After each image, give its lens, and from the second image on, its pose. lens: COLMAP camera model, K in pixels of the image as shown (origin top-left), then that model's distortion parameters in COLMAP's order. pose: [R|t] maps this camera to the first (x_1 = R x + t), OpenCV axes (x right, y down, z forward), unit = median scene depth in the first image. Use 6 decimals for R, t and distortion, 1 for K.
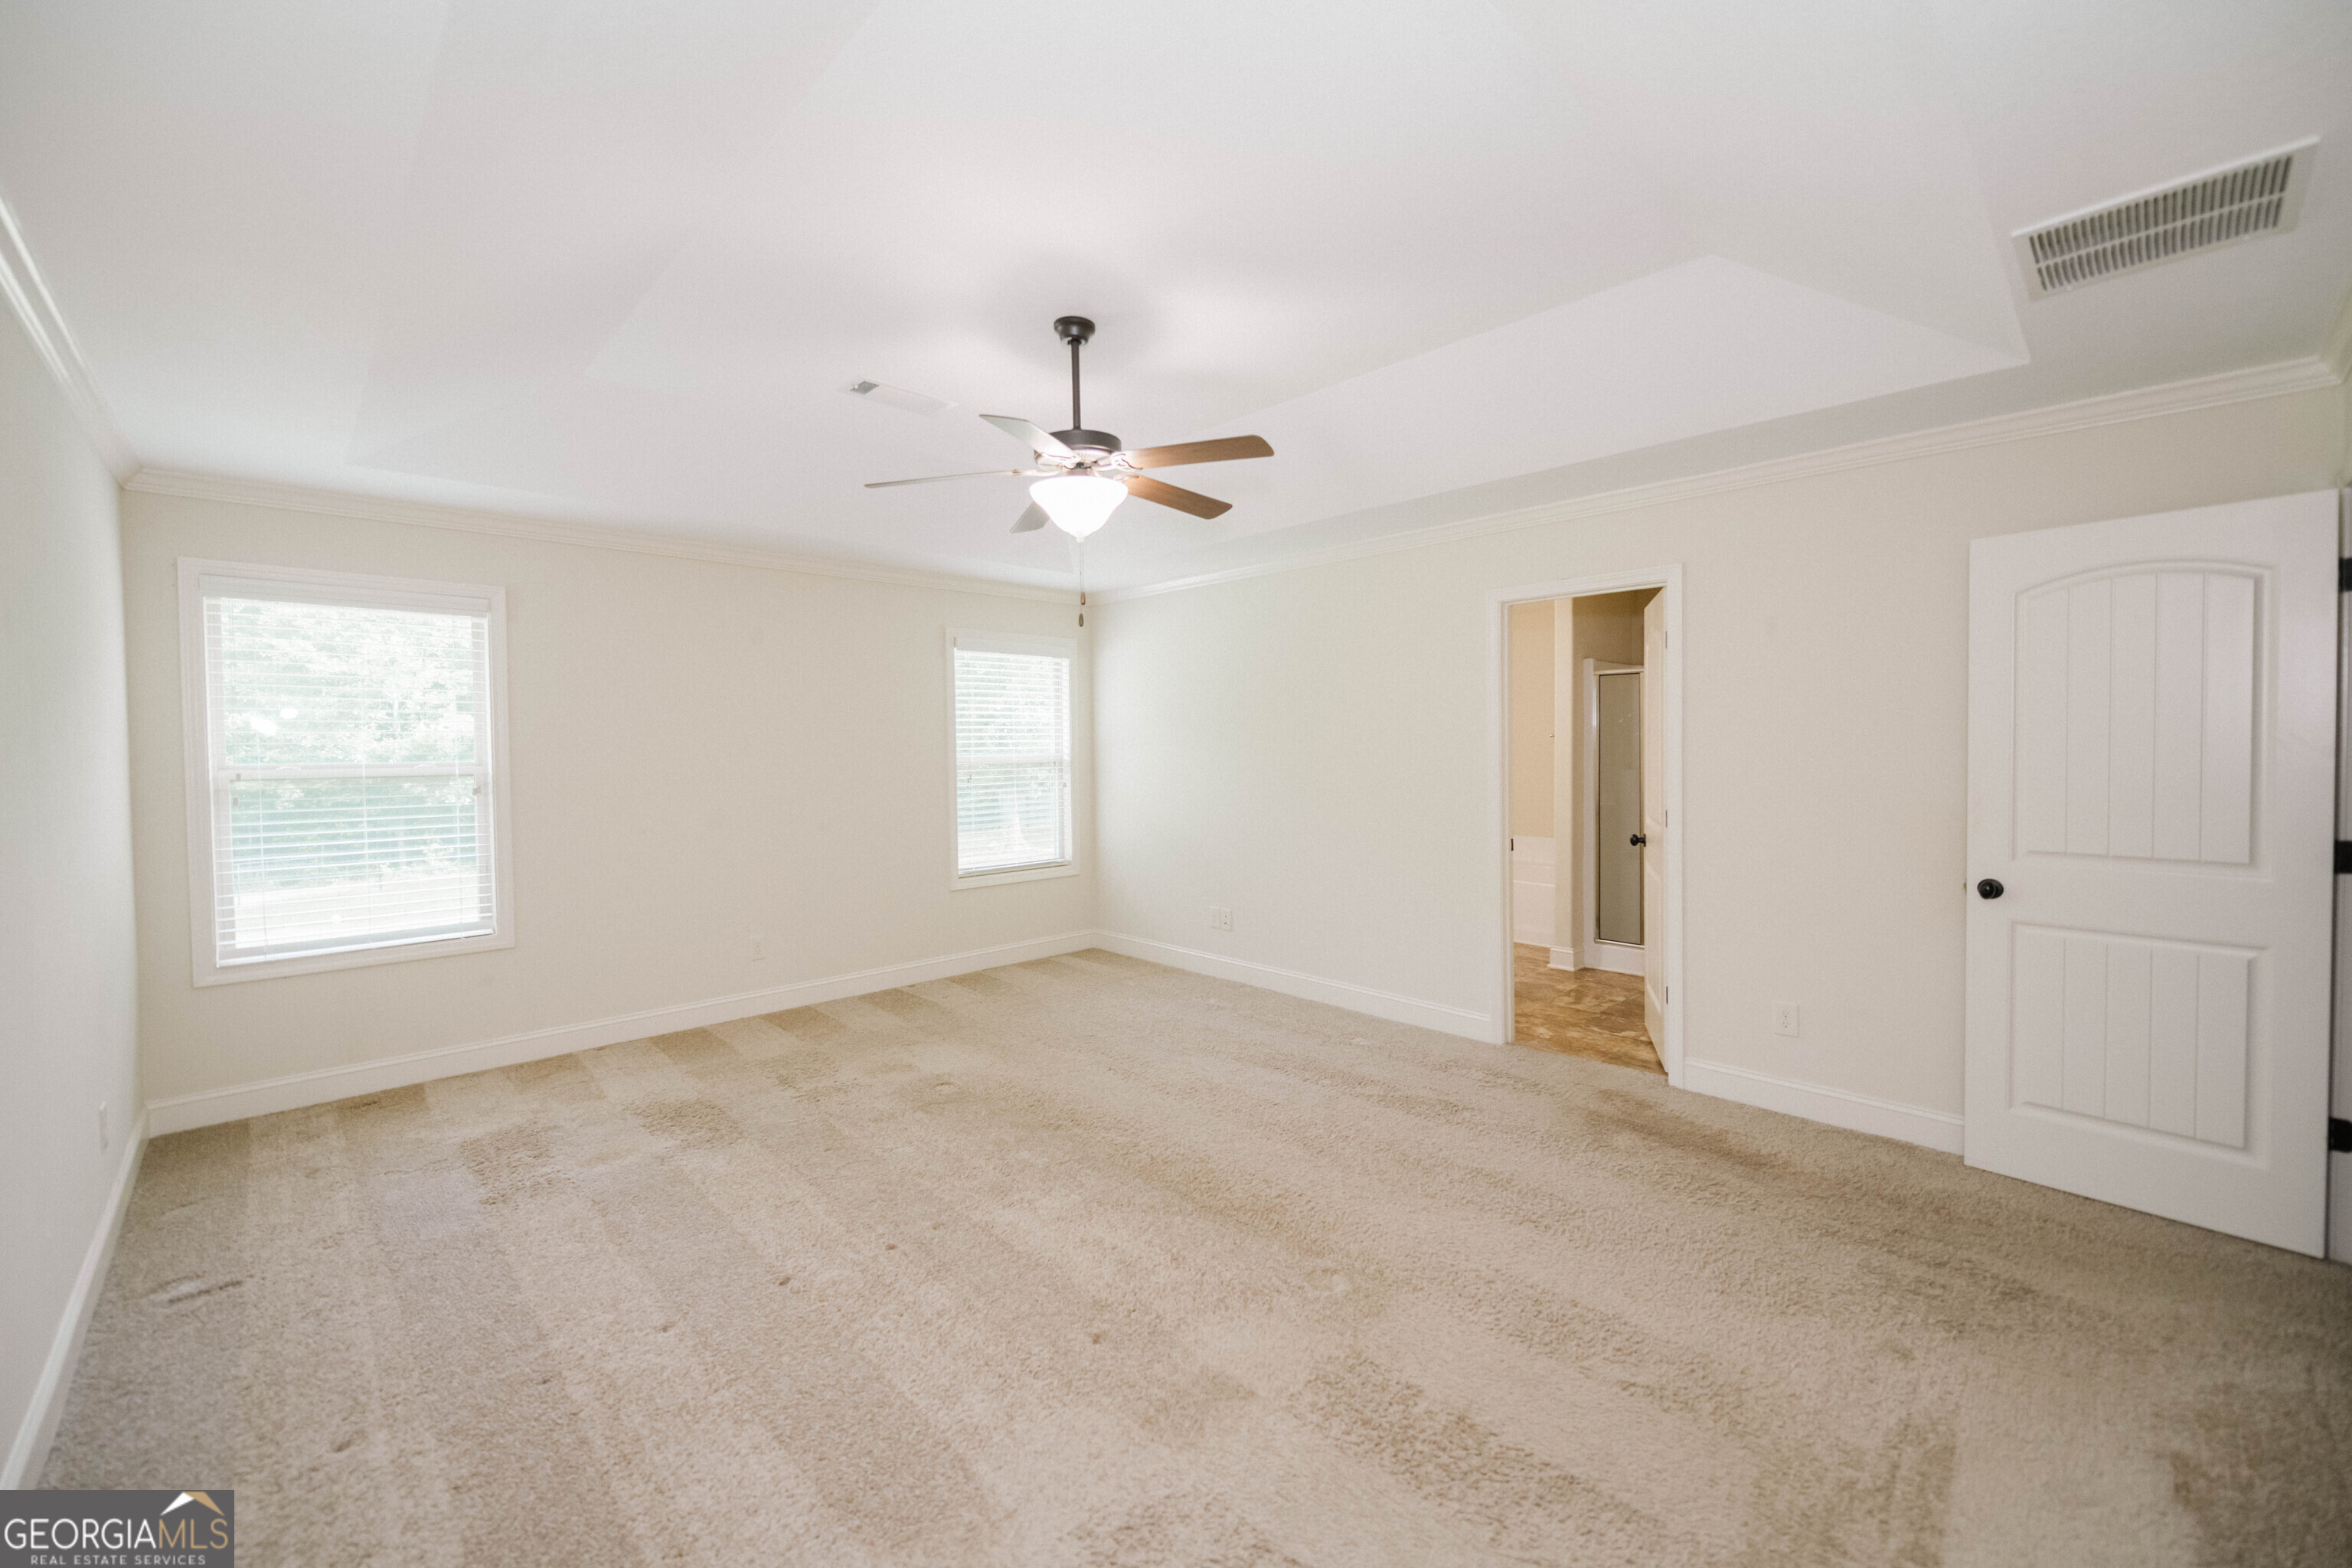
lens RADIAL K [[937.2, 0, 1170.9], [0, 937.2, 760.3], [0, 0, 1]] dist [-0.001863, -0.000467]
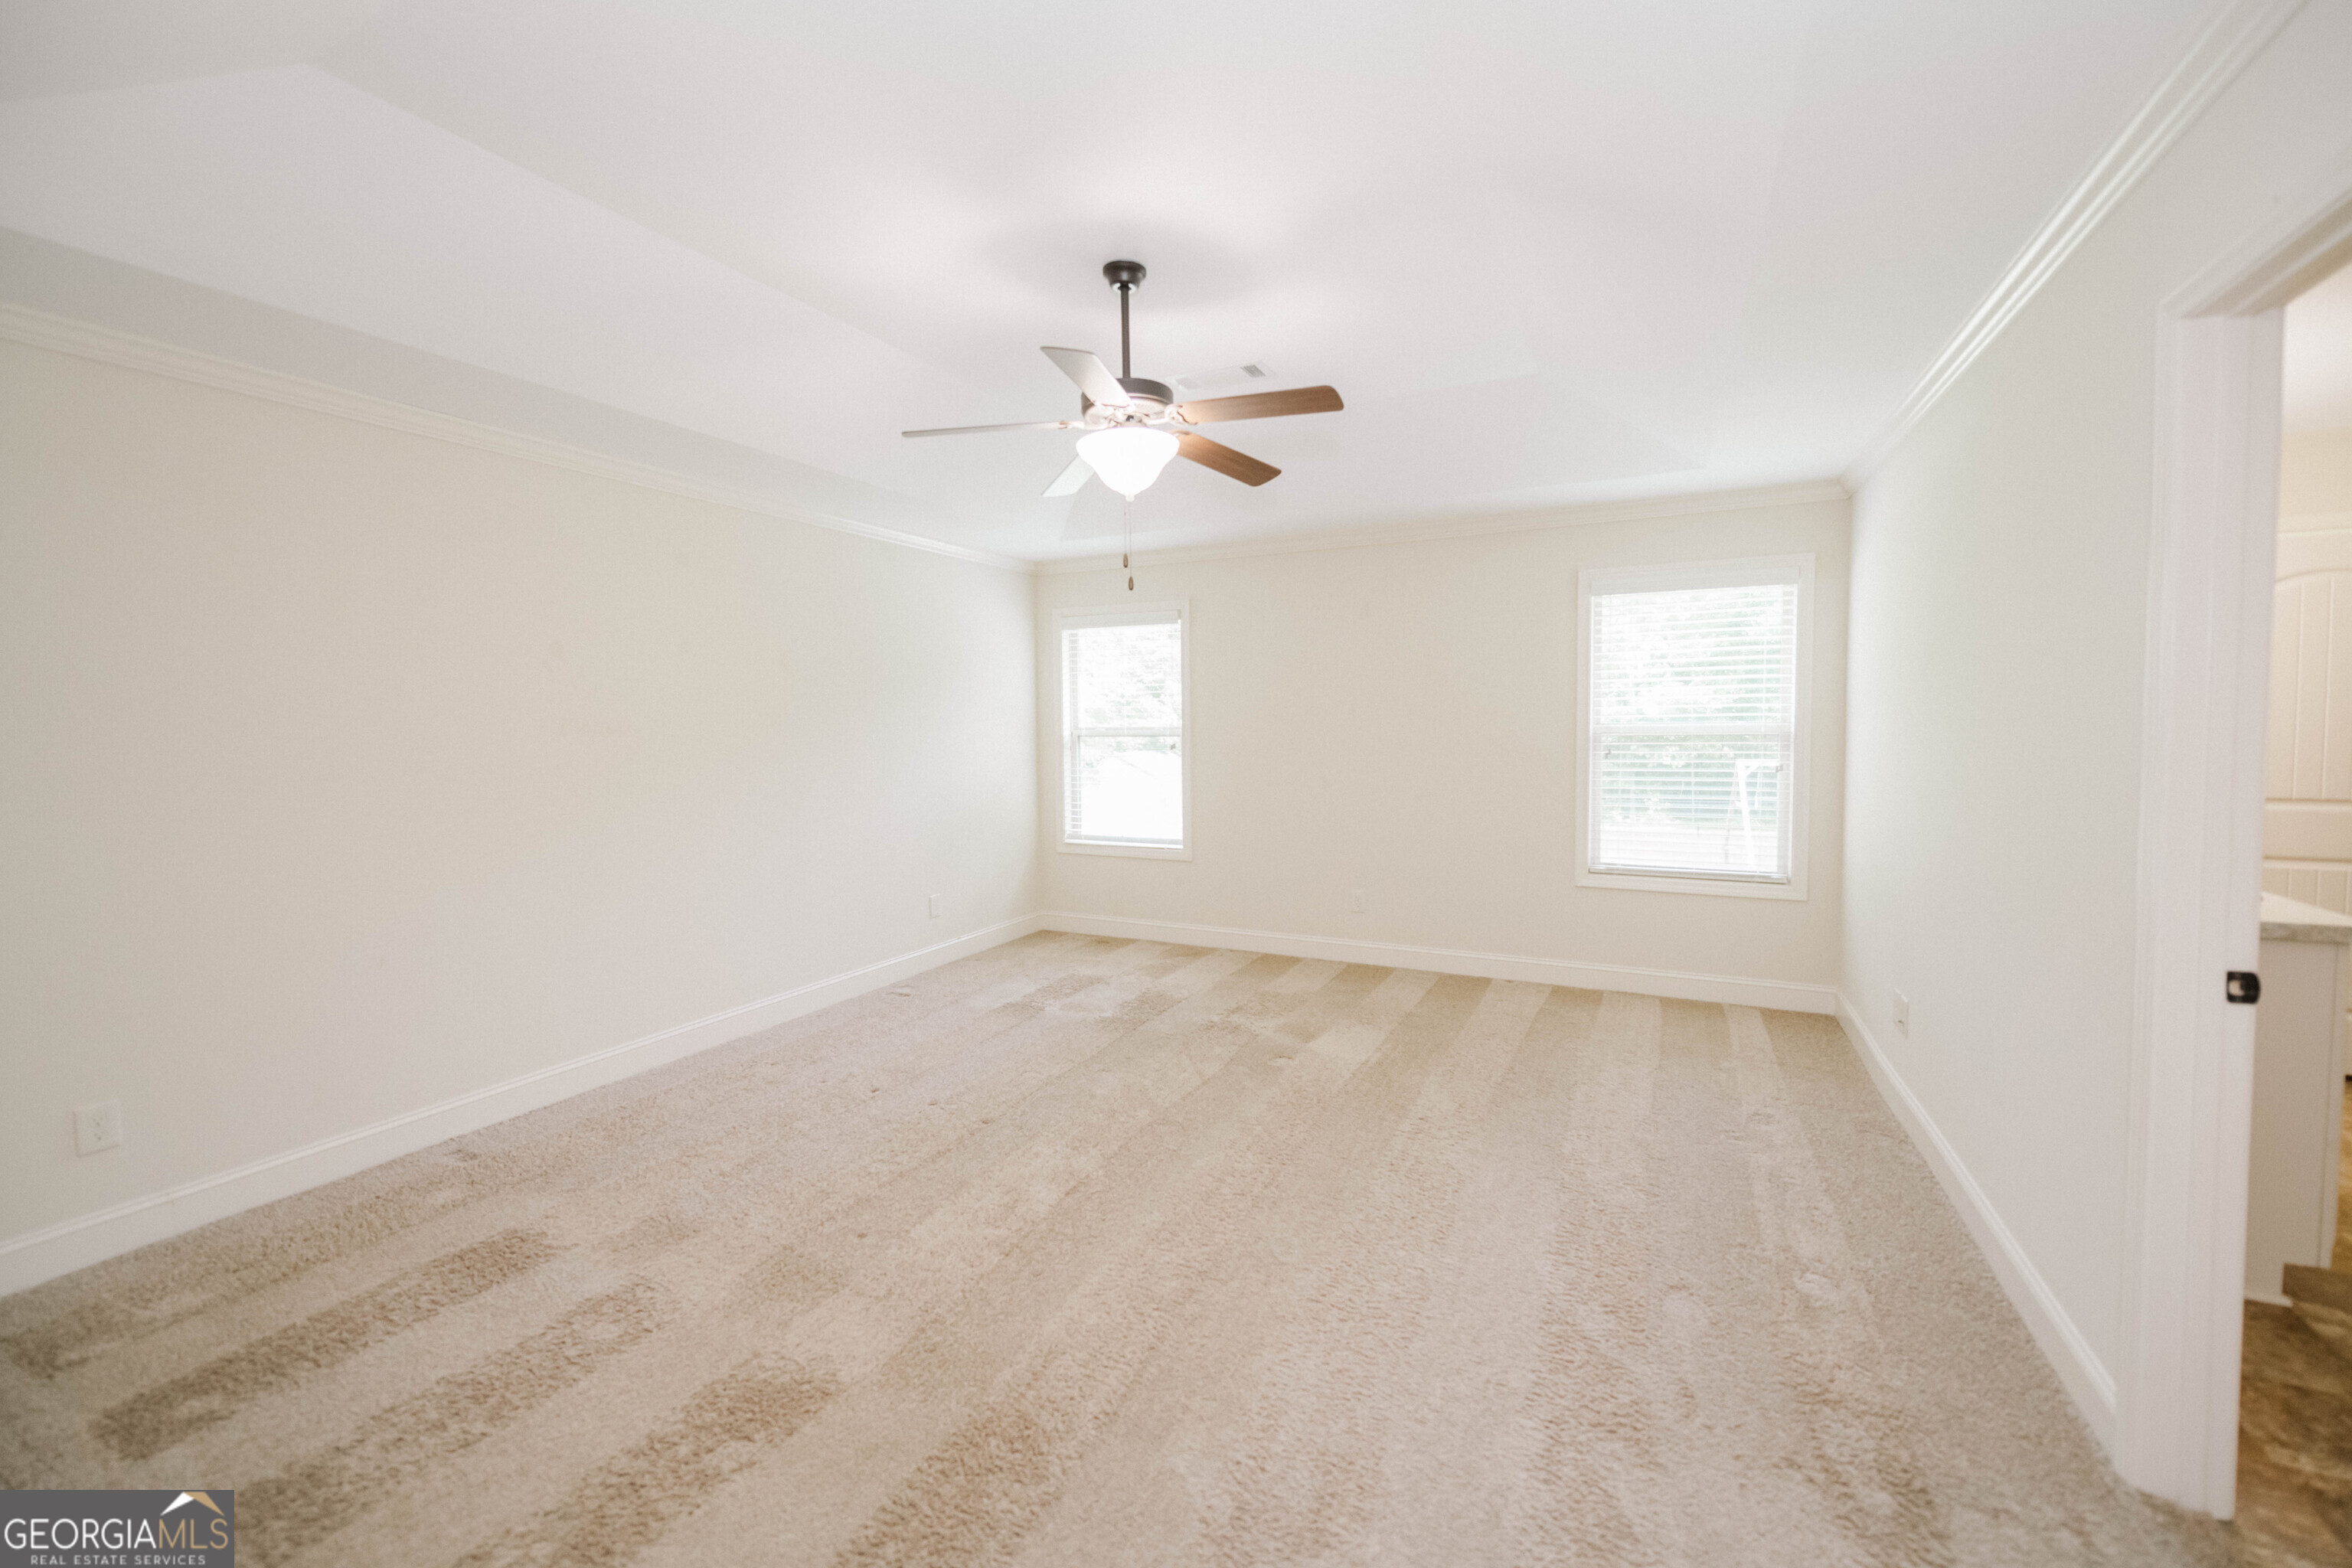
lens RADIAL K [[937.2, 0, 1170.9], [0, 937.2, 760.3], [0, 0, 1]] dist [-0.001863, -0.000467]
pose [[0.331424, 0.044359, -0.942439, 0.649854], [-0.008538, 0.998994, 0.044018, -0.010318], [0.943443, -0.006542, 0.331469, 0.574740]]
